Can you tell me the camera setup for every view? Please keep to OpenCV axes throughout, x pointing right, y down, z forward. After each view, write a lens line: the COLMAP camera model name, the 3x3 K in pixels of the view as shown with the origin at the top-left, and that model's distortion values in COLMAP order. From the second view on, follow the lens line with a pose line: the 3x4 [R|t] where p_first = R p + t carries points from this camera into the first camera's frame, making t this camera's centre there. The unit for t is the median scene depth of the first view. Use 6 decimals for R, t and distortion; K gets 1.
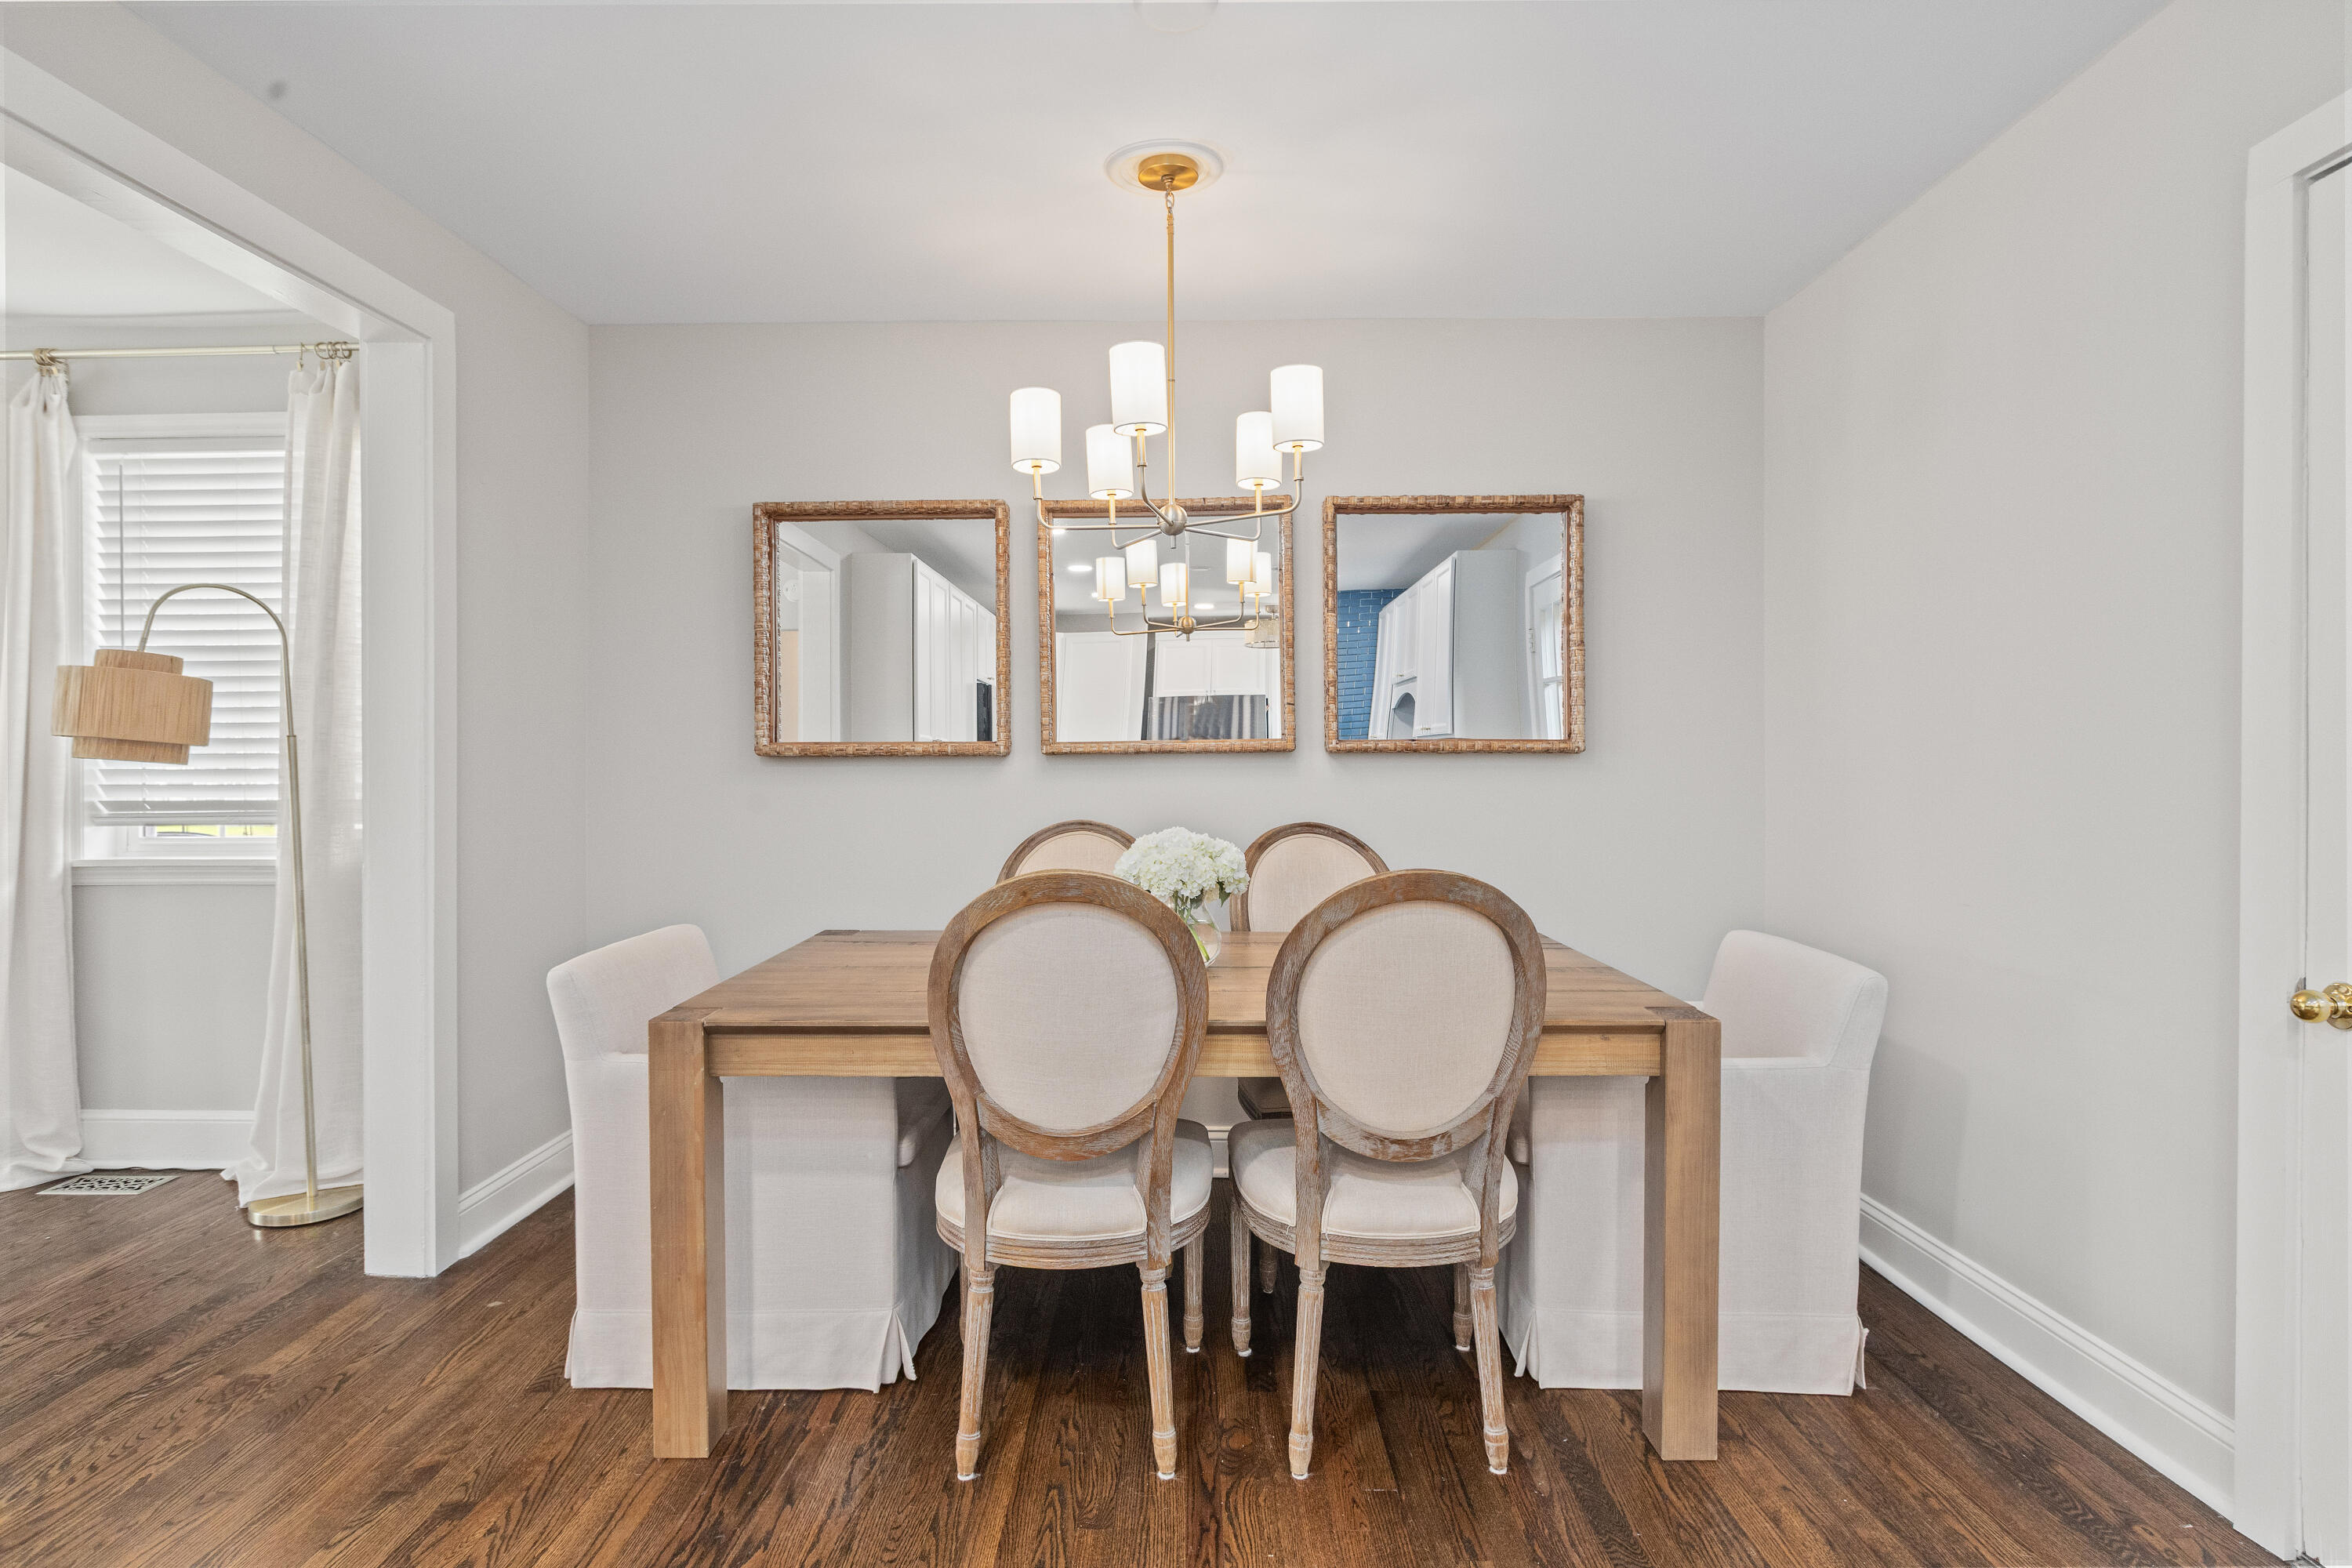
lens RADIAL K [[1224.4, 0, 1176.0], [0, 1224.4, 784.0], [0, 0, 1]] dist [-0.002340, -0.001078]
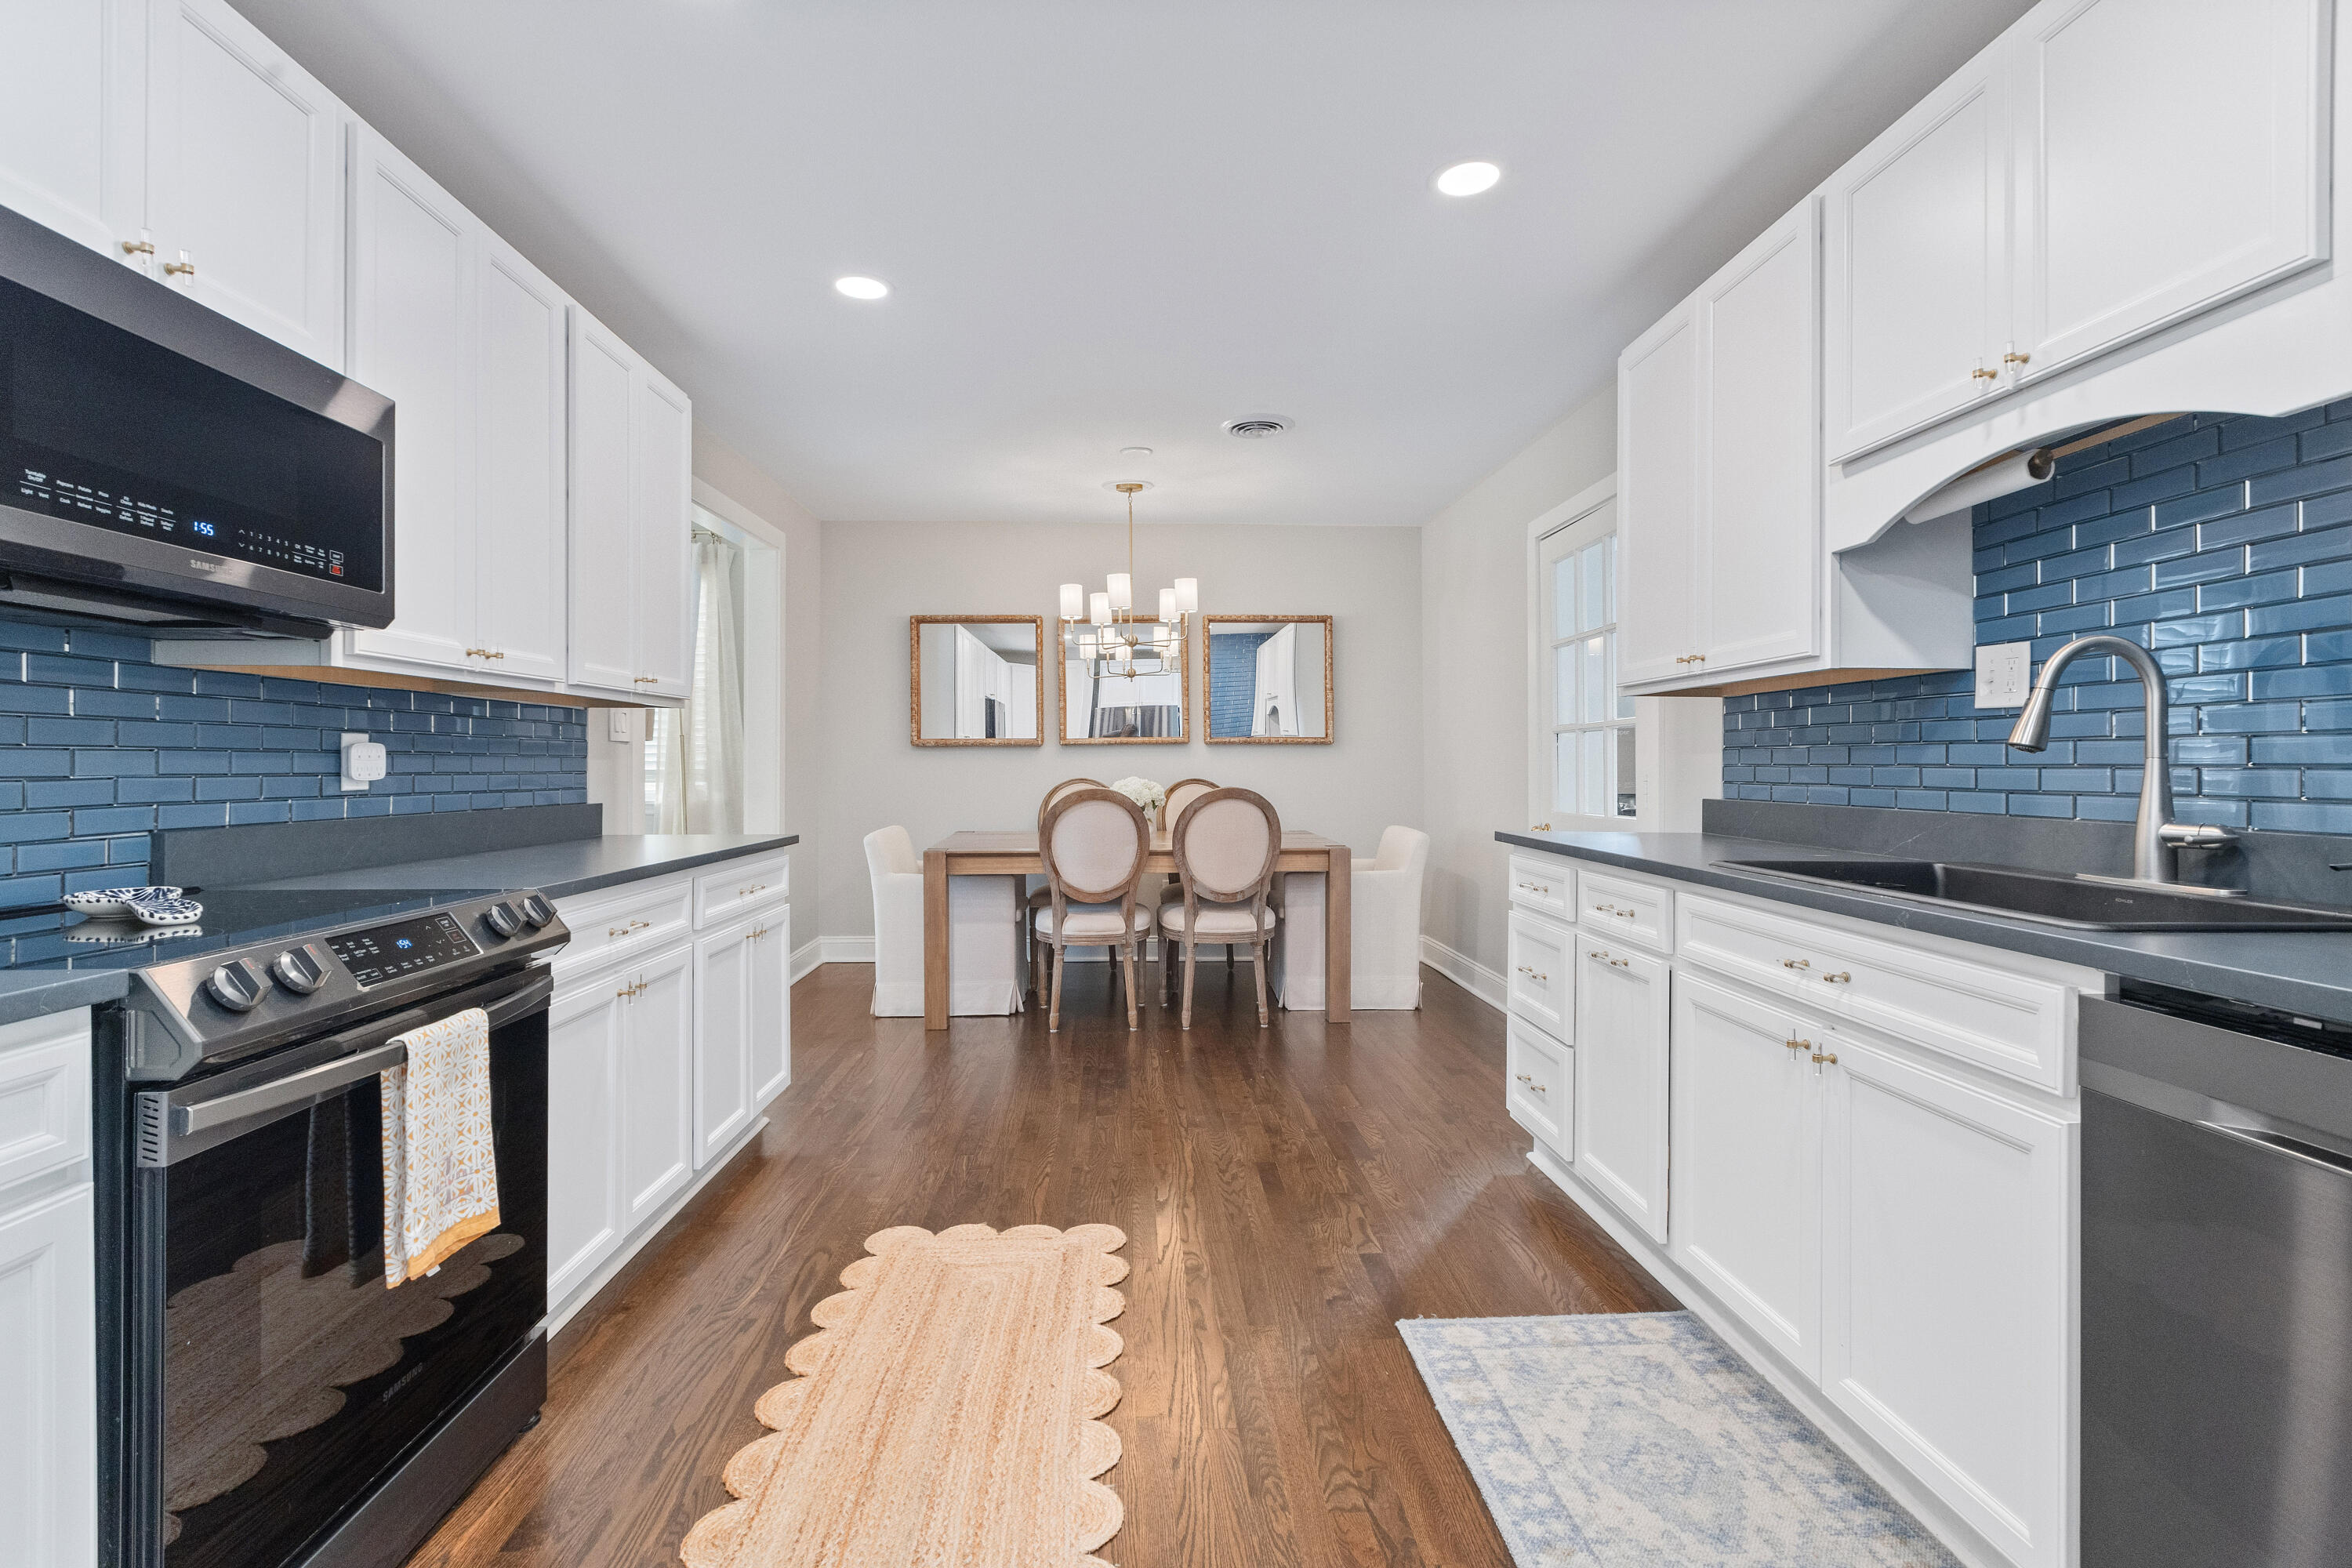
lens RADIAL K [[1065.8, 0, 1174.9], [0, 1065.8, 768.7], [0, 0, 1]] dist [0.001992, -0.001141]
pose [[0.997729, -0.001677, 0.067332, -0.058674], [0.002161, 0.999972, -0.007110, 0.036180], [-0.067318, 0.007239, 0.997705, -1.010367]]
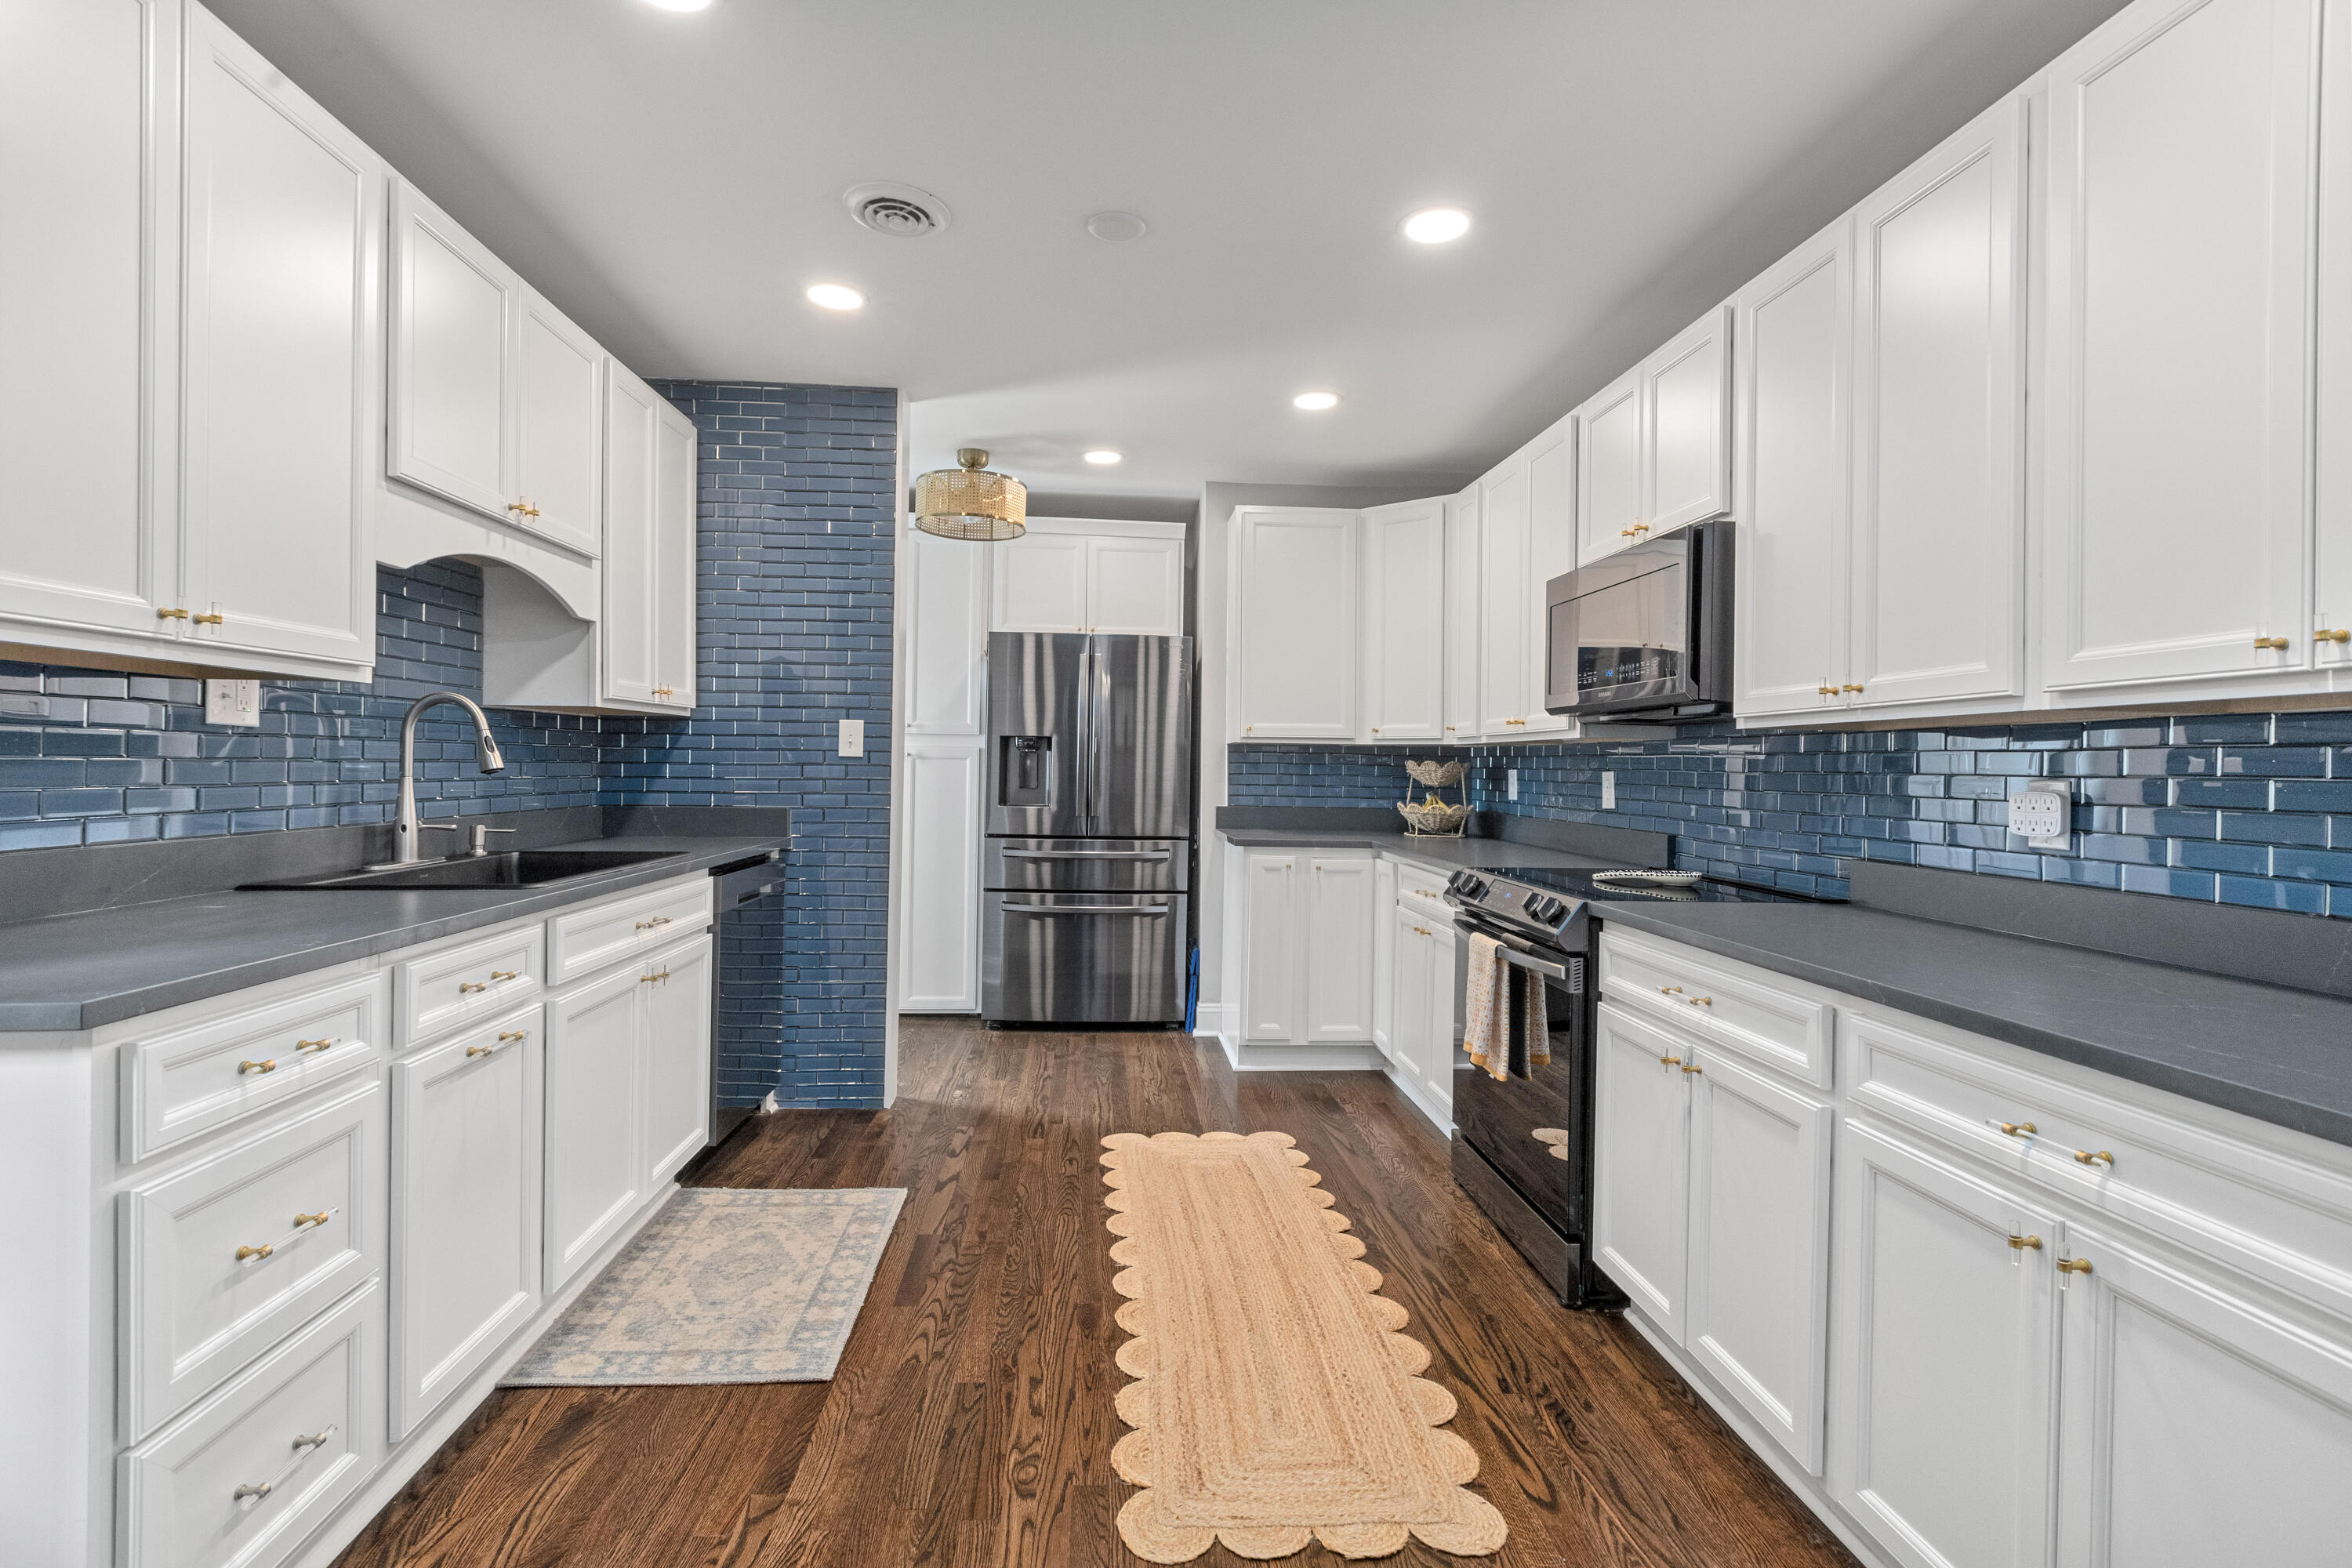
lens RADIAL K [[1065.8, 0, 1174.9], [0, 1065.8, 768.7], [0, 0, 1]] dist [0.001992, -0.001141]
pose [[-0.994773, -0.018945, -0.100343, 0.006228], [-0.020380, 0.999704, 0.013298, -0.010978], [0.100061, 0.015274, -0.994864, 0.745139]]
